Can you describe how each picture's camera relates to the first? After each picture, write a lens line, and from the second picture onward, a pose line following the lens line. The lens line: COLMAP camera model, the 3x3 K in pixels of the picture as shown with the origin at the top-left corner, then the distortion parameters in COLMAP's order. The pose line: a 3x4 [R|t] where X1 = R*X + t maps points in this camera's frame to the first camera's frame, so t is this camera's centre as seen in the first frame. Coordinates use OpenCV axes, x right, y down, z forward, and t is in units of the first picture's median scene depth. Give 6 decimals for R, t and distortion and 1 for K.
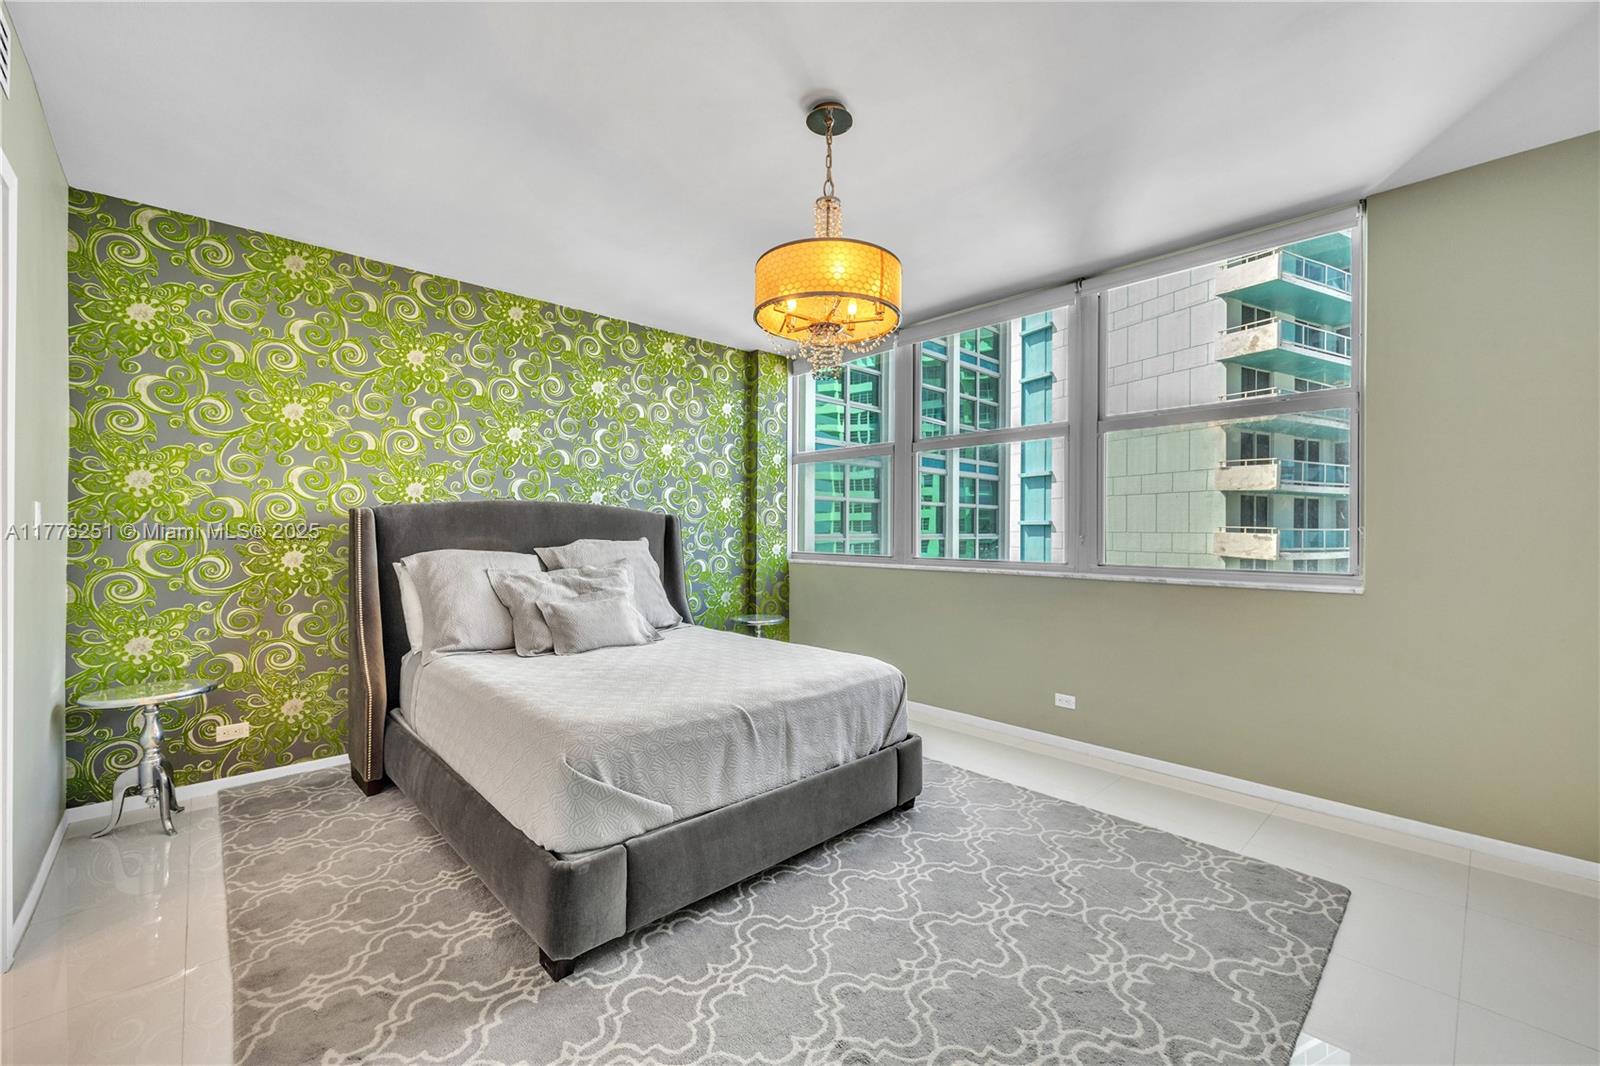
lens RADIAL K [[675.0, 0, 804.9], [0, 675.0, 530.6], [0, 0, 1]] dist [0.002566, 0.000184]
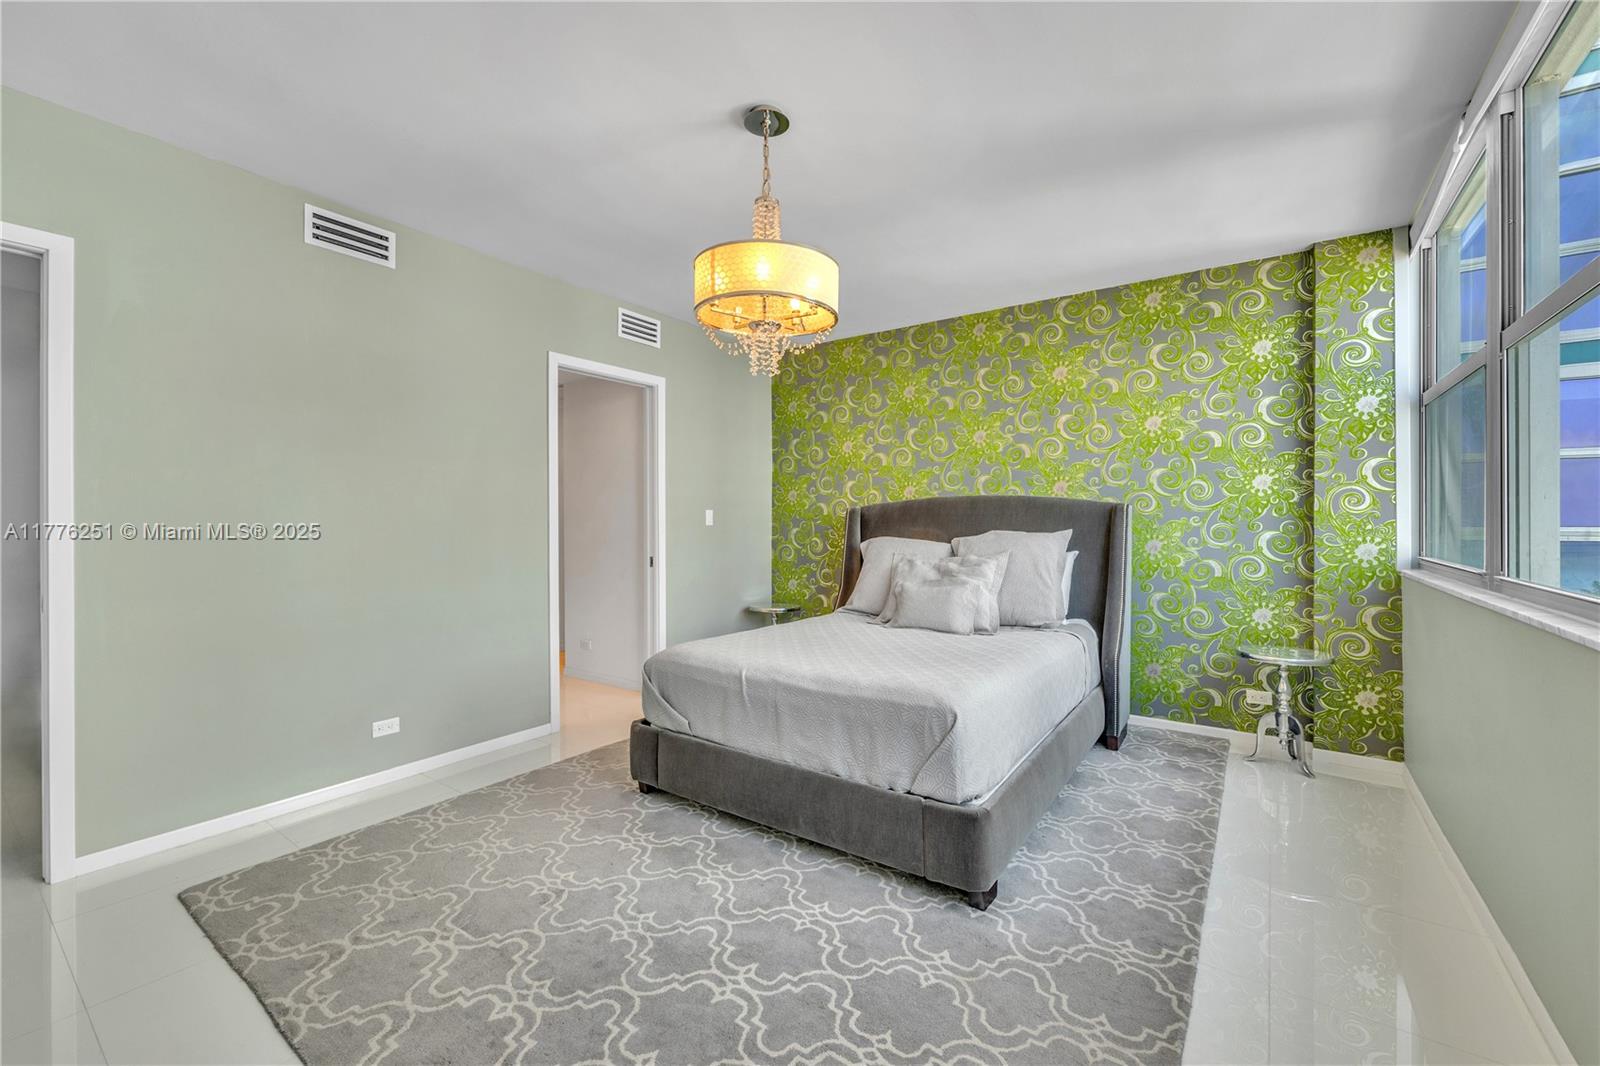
lens RADIAL K [[645.9, 0, 800.0], [0, 645.9, 533.0], [0, 0, 1]] dist [-0.008911, 0.000138]
pose [[0.173327, 0.006207, -0.984845, 0.525146], [-0.005516, 0.999971, 0.005331, 0.012531], [0.984849, 0.004508, 0.173356, 0.470341]]
